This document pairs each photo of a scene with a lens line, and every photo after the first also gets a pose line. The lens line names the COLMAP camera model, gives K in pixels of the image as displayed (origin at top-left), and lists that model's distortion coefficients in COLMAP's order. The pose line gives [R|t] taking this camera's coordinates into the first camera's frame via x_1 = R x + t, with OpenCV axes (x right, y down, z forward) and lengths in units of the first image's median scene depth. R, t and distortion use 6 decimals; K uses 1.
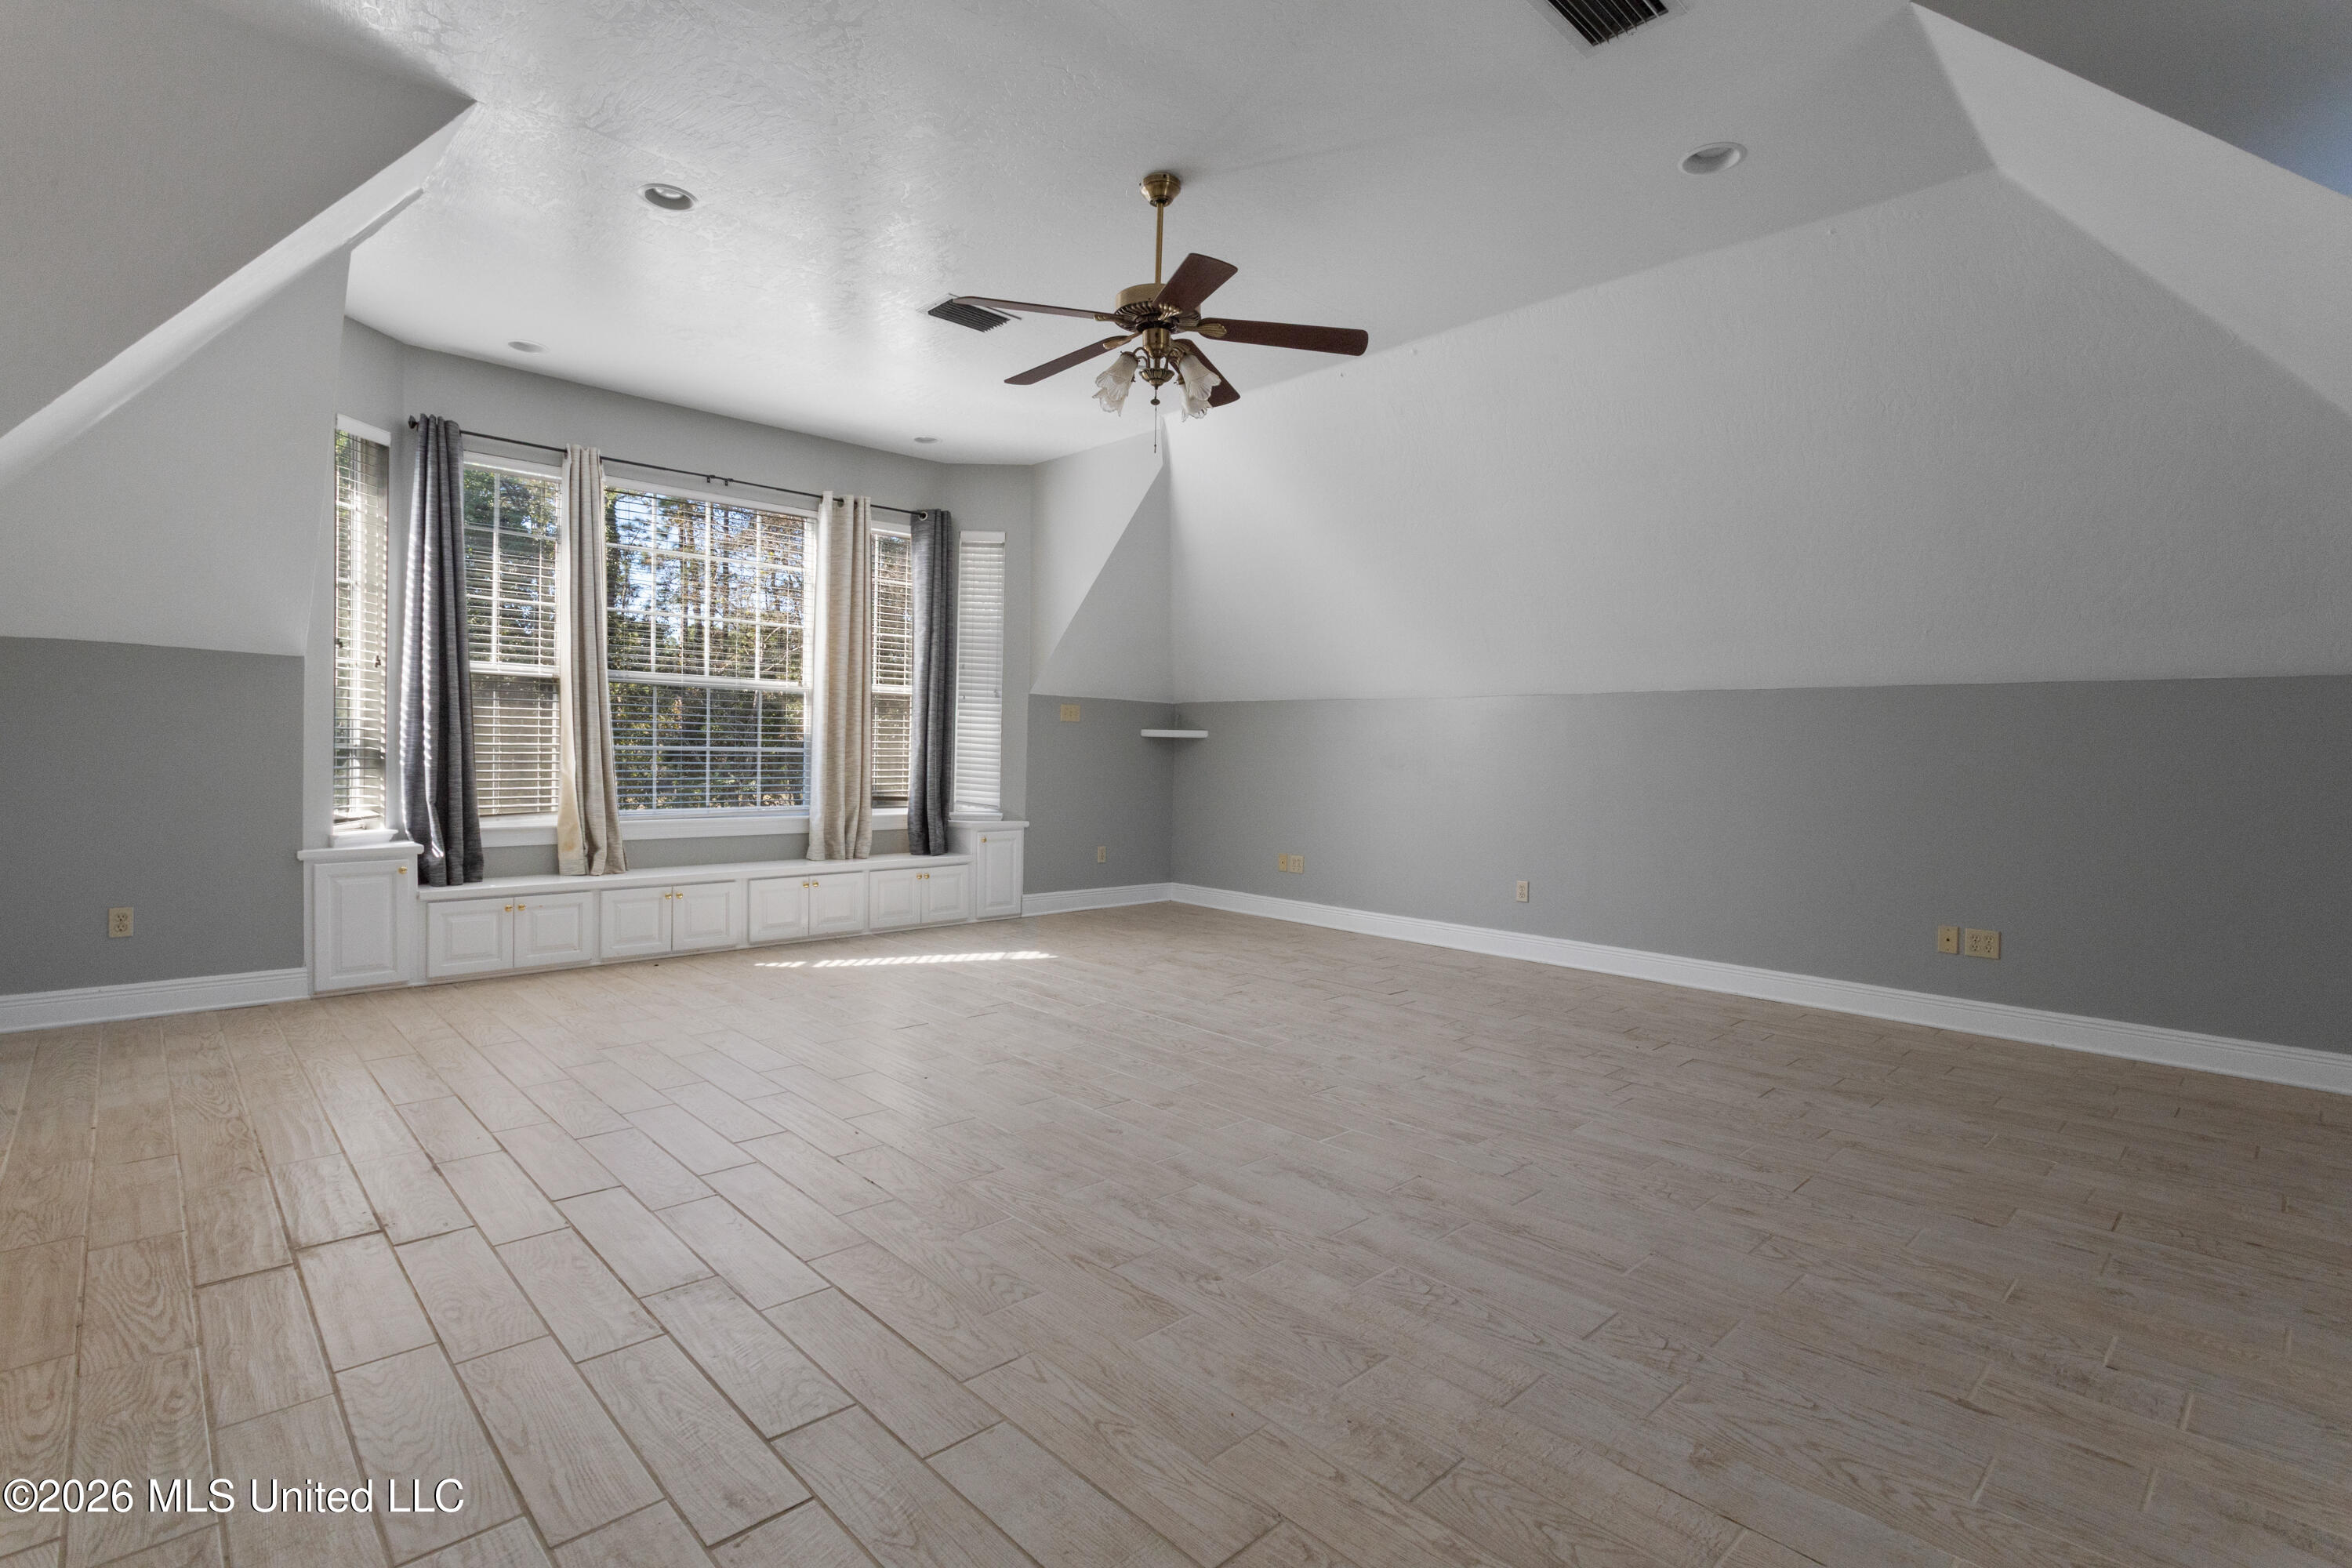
lens RADIAL K [[1107.0, 0, 1170.5], [0, 1107.0, 777.6], [0, 0, 1]] dist [0.001443, 0.000074]
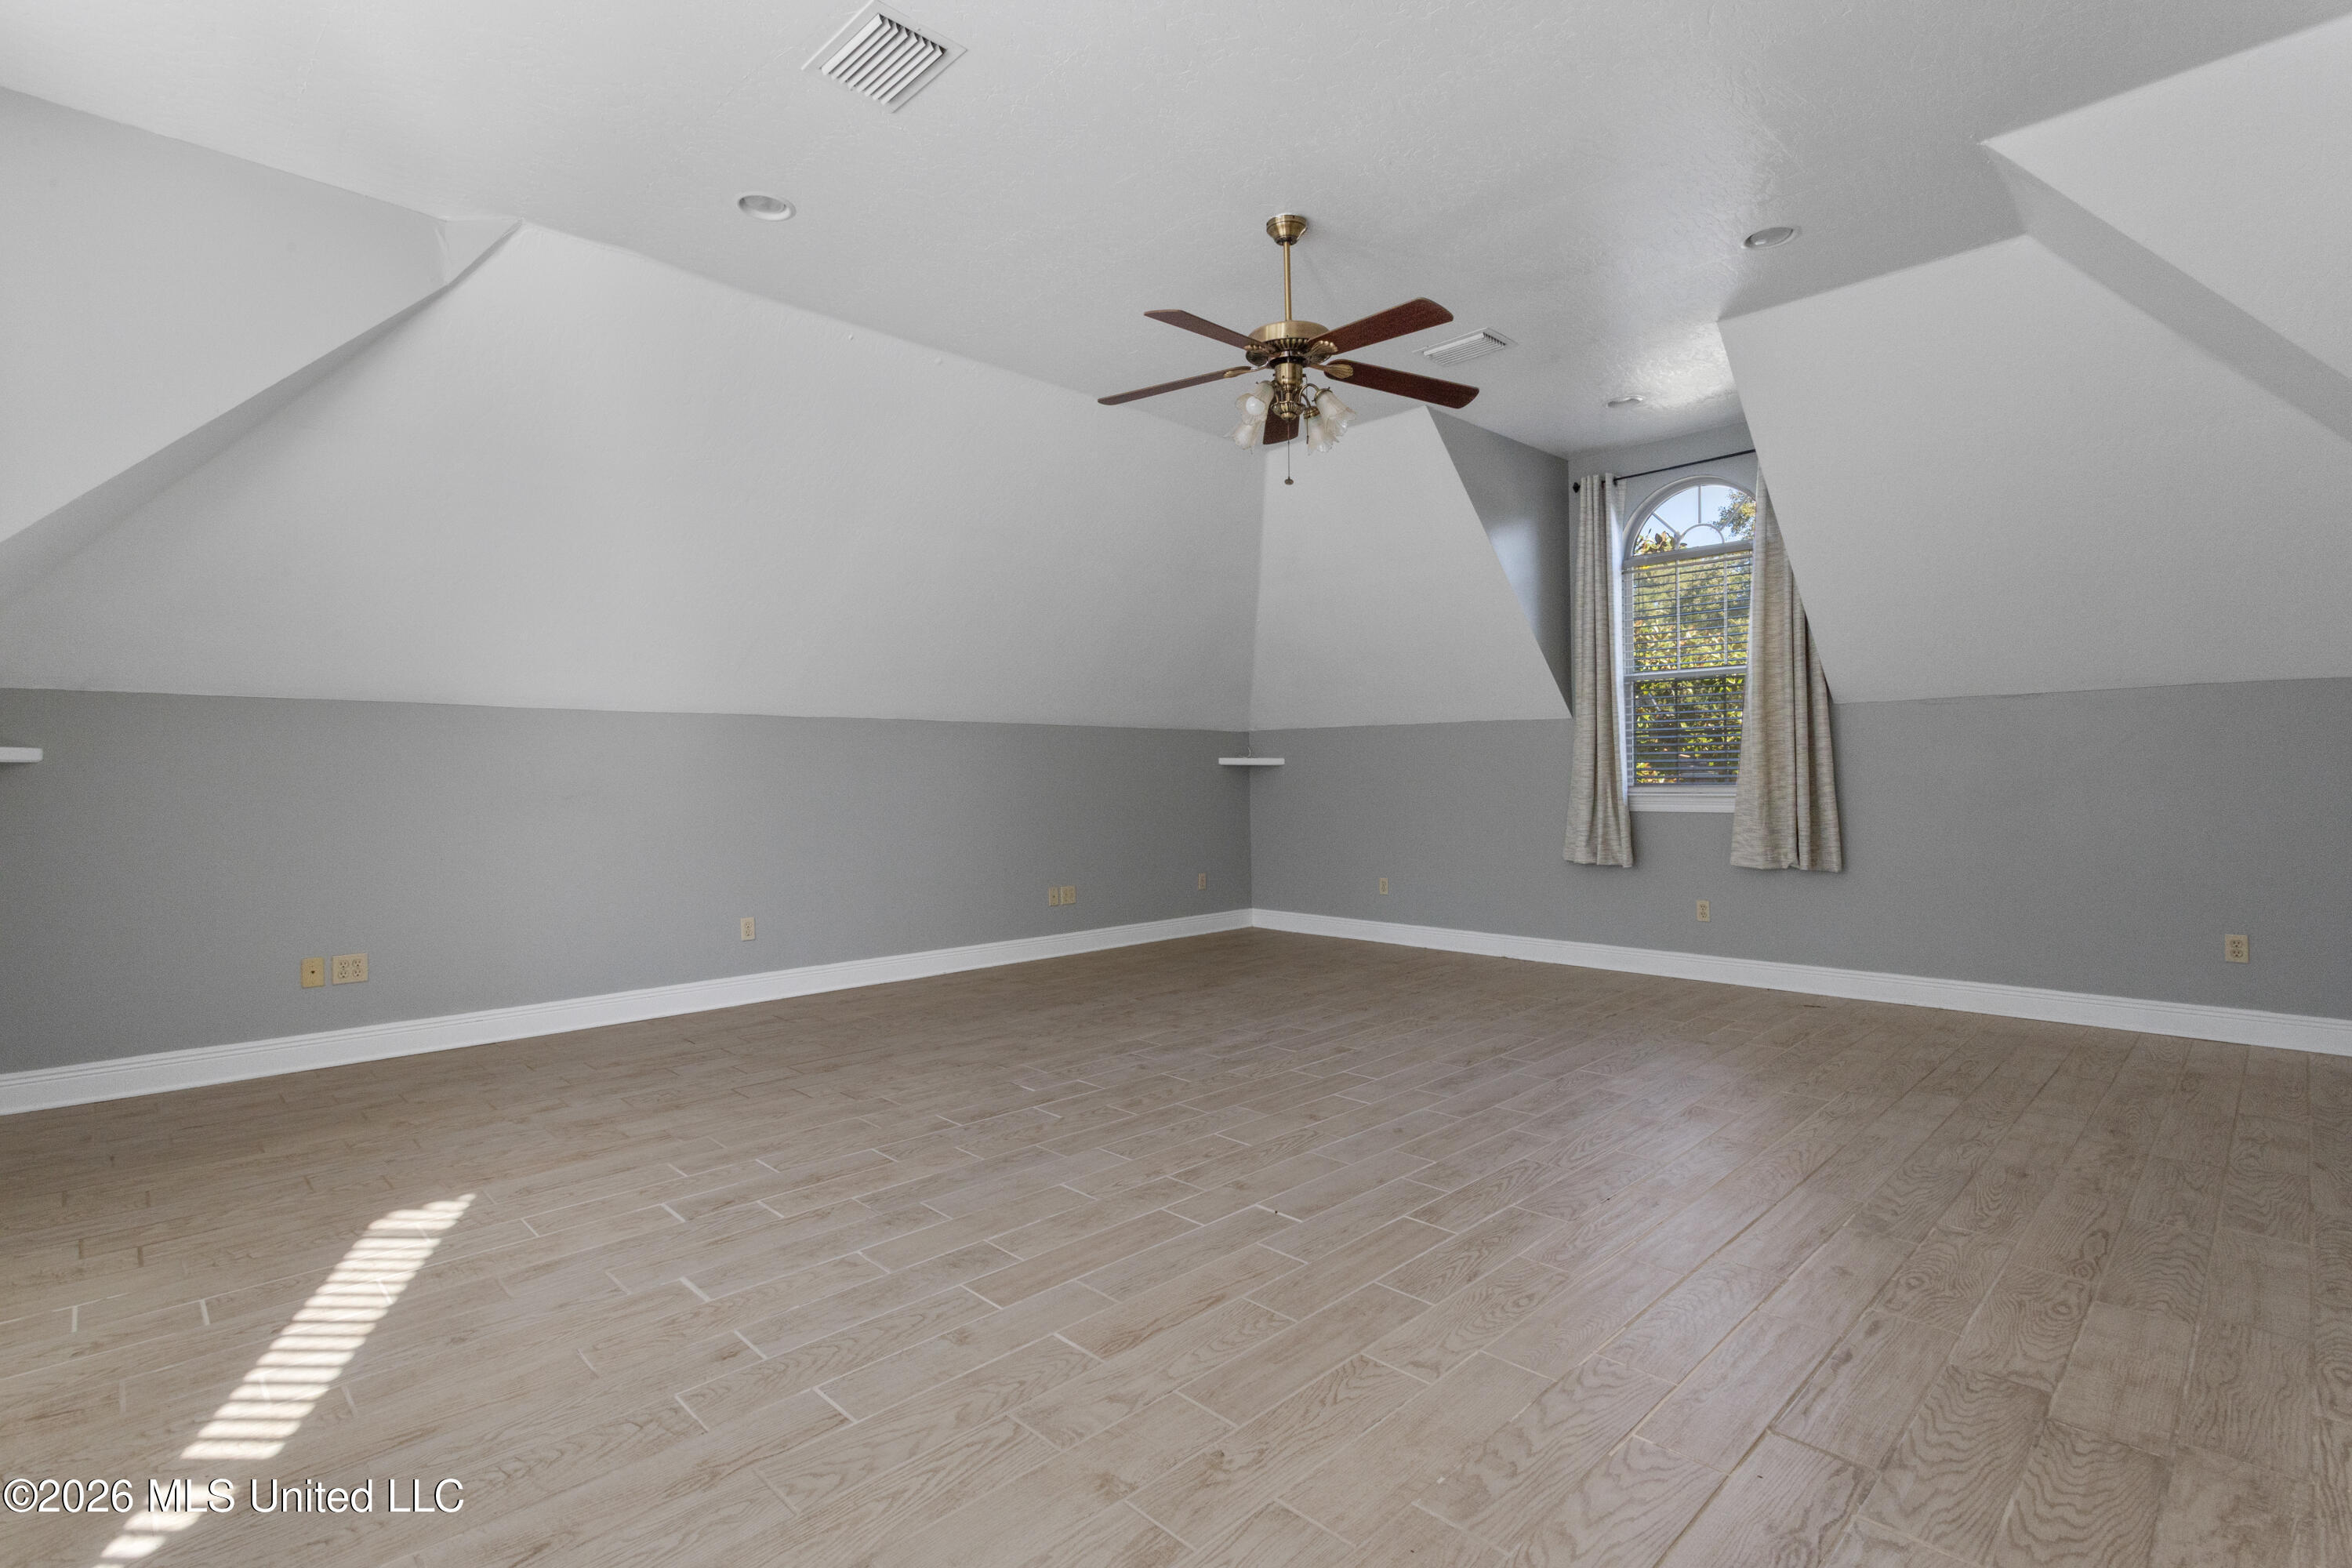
lens RADIAL K [[1107.0, 0, 1170.5], [0, 1107.0, 777.6], [0, 0, 1]] dist [0.001443, 0.000074]
pose [[-0.019887, -0.017321, 0.999652, -0.977046], [0.034863, 0.999230, 0.018007, -0.043980], [-0.999194, 0.035209, -0.019268, 1.076661]]
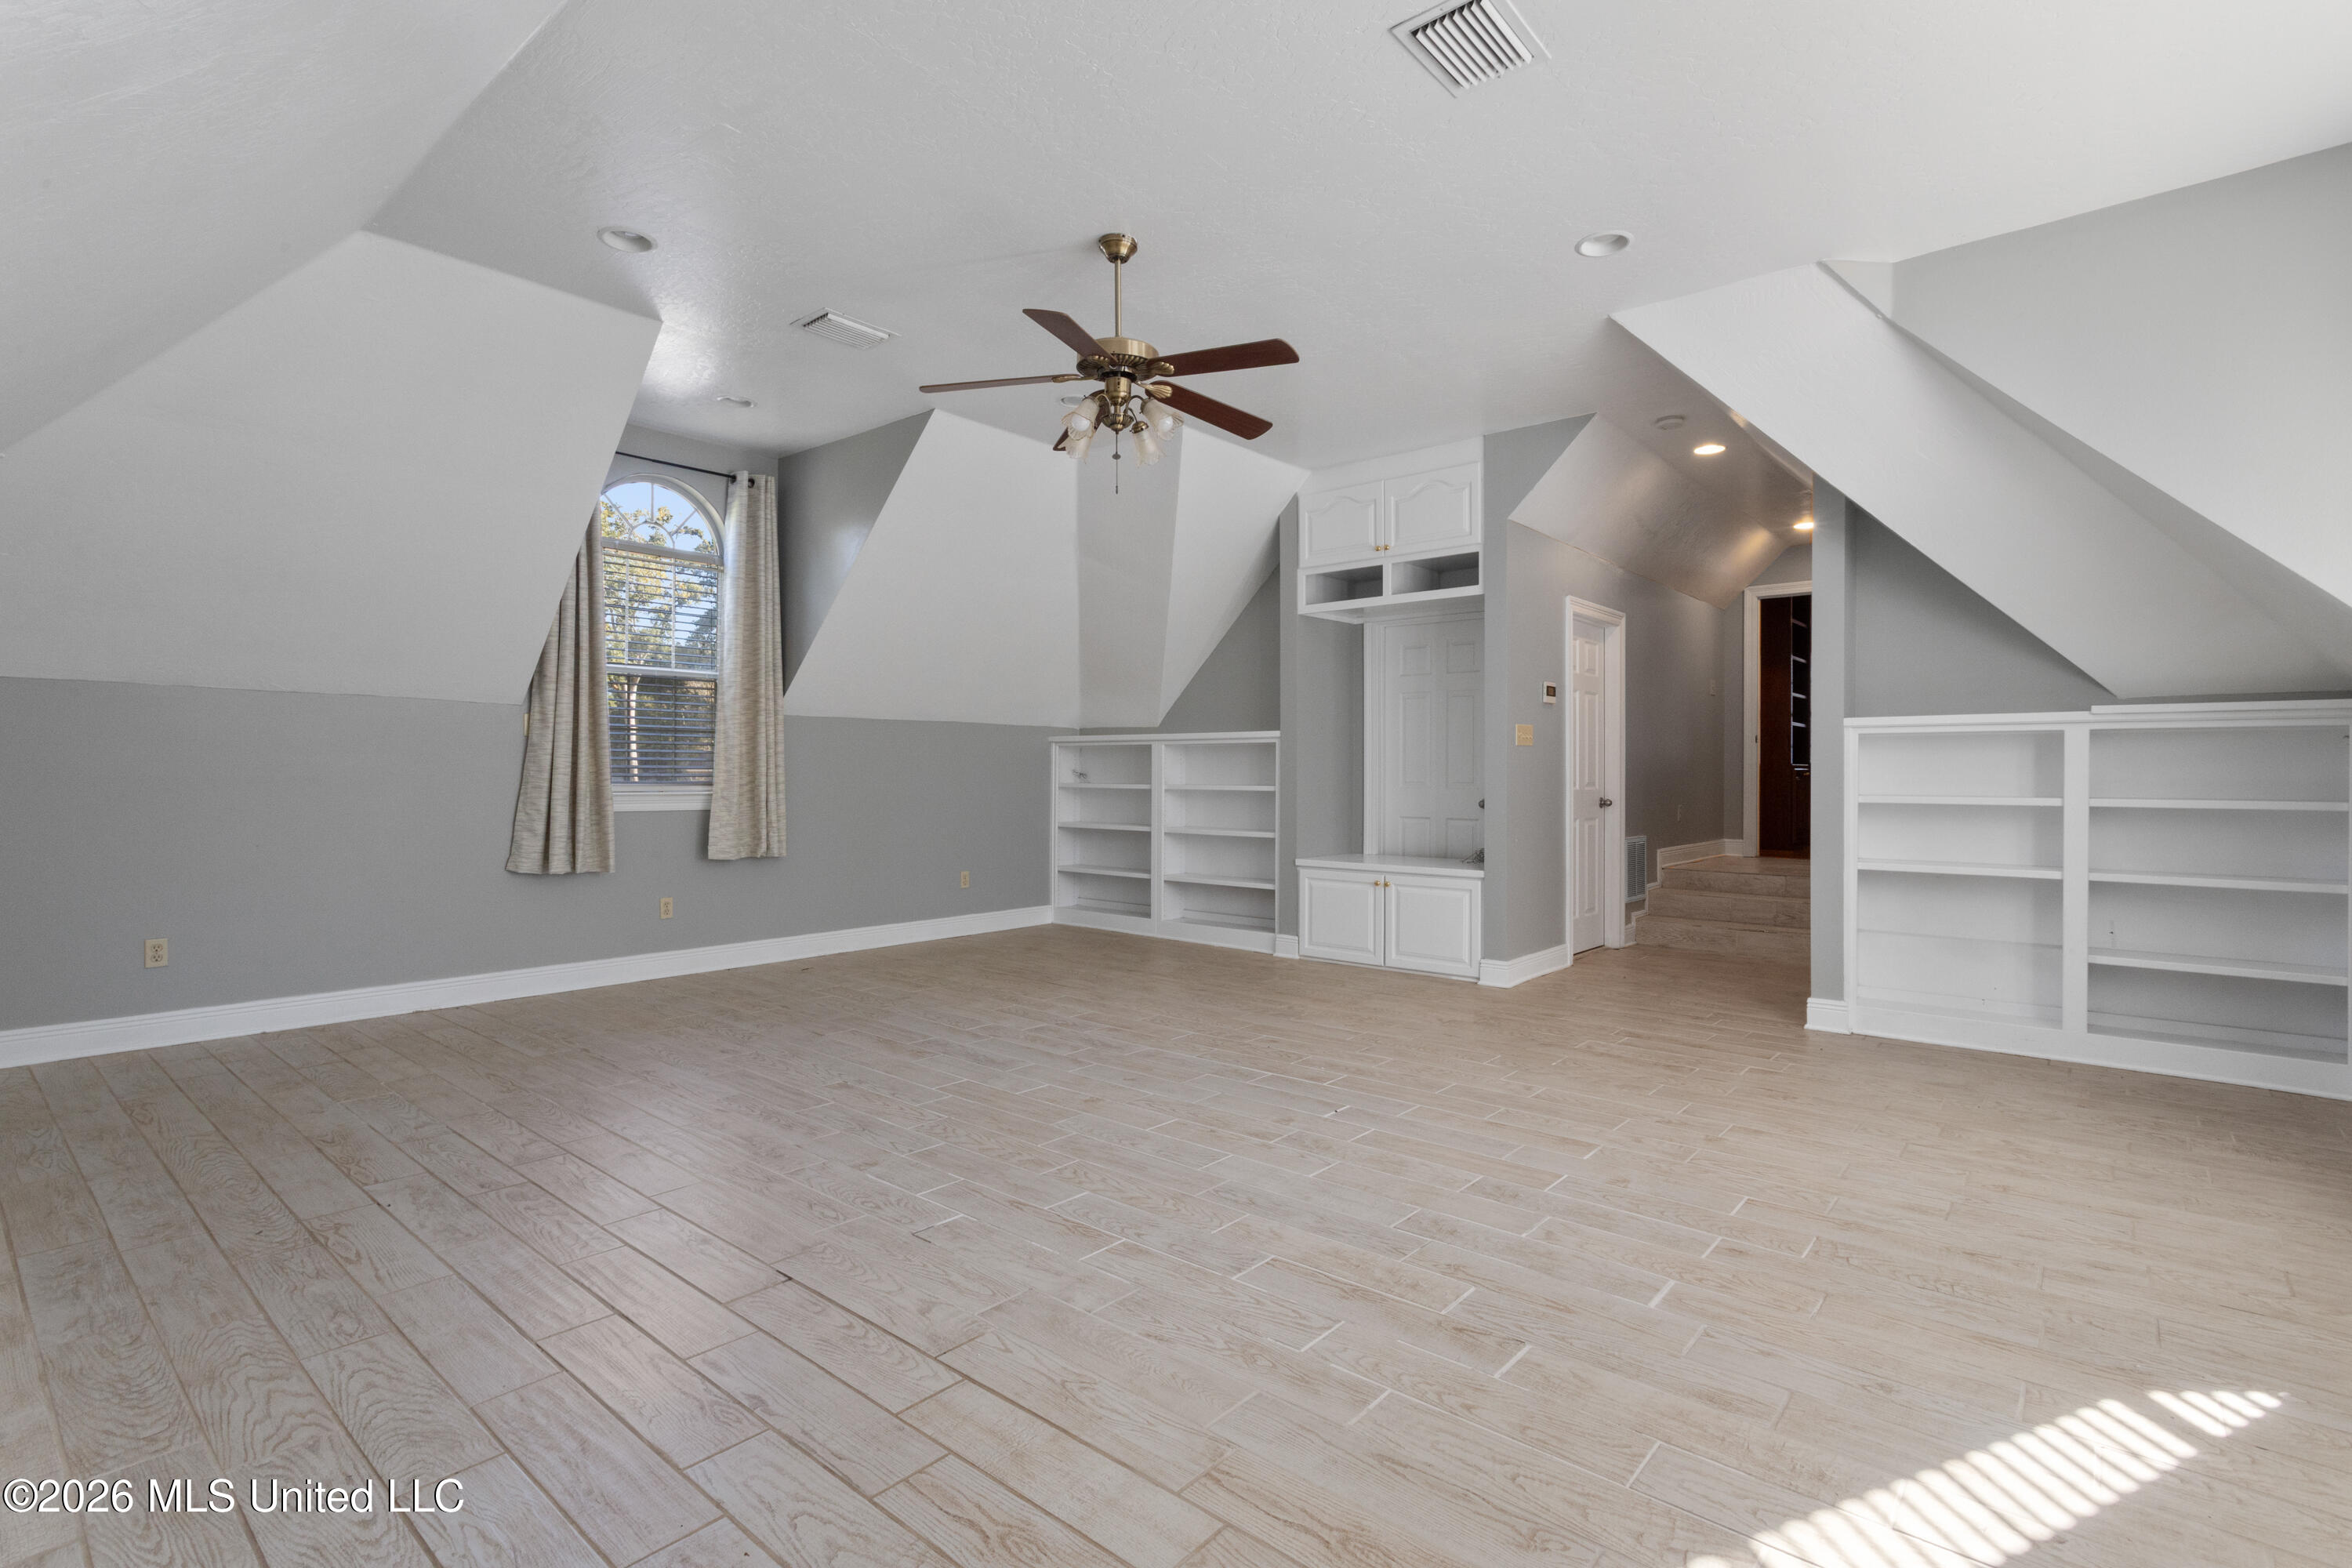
lens RADIAL K [[1095.7, 0, 1181.4], [0, 1095.7, 787.6], [0, 0, 1]] dist [0.004190, 0.001219]
pose [[-0.993550, -0.021808, -0.111279, 0.032358], [-0.025973, 0.999010, 0.036119, -0.049177], [0.110381, 0.038776, -0.993133, 1.946286]]
